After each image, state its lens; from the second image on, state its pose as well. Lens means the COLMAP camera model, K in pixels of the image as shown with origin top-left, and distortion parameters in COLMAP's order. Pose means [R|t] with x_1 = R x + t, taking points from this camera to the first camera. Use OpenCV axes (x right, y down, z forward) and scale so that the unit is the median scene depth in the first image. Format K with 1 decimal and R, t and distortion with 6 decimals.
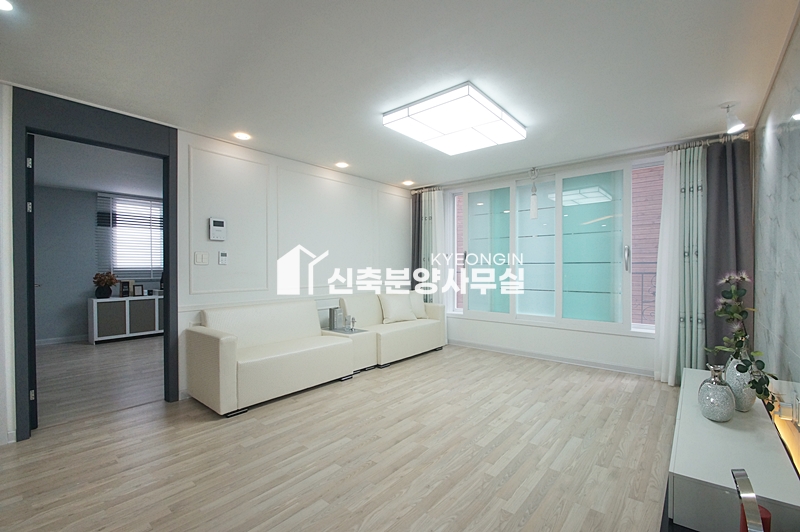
lens RADIAL K [[353.8, 0, 402.3], [0, 353.8, 269.2], [0, 0, 1]] dist [0.004603, -0.012580]
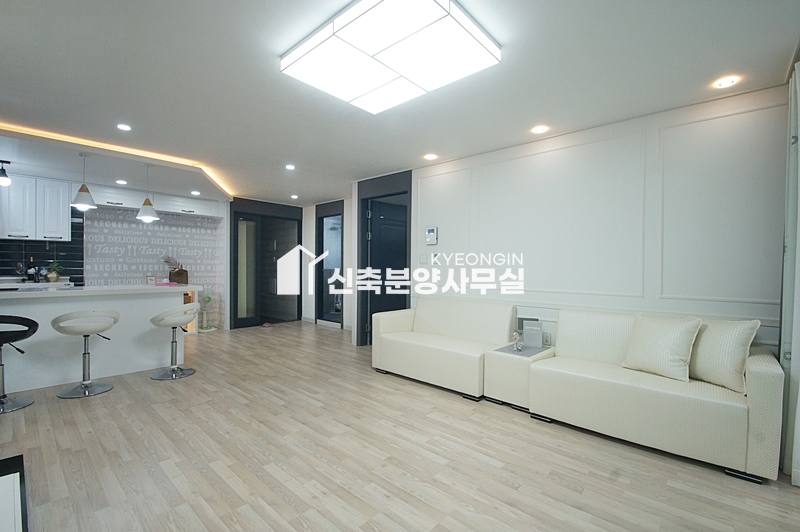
lens RADIAL K [[353.8, 0, 400.8], [0, 353.8, 269.9], [0, 0, 1]] dist [0.004603, -0.012580]
pose [[-0.039734, 0.012305, -0.999135, 0.888234], [-0.015096, 0.999803, 0.012914, -0.006308], [0.999096, 0.015597, -0.039540, 1.113705]]
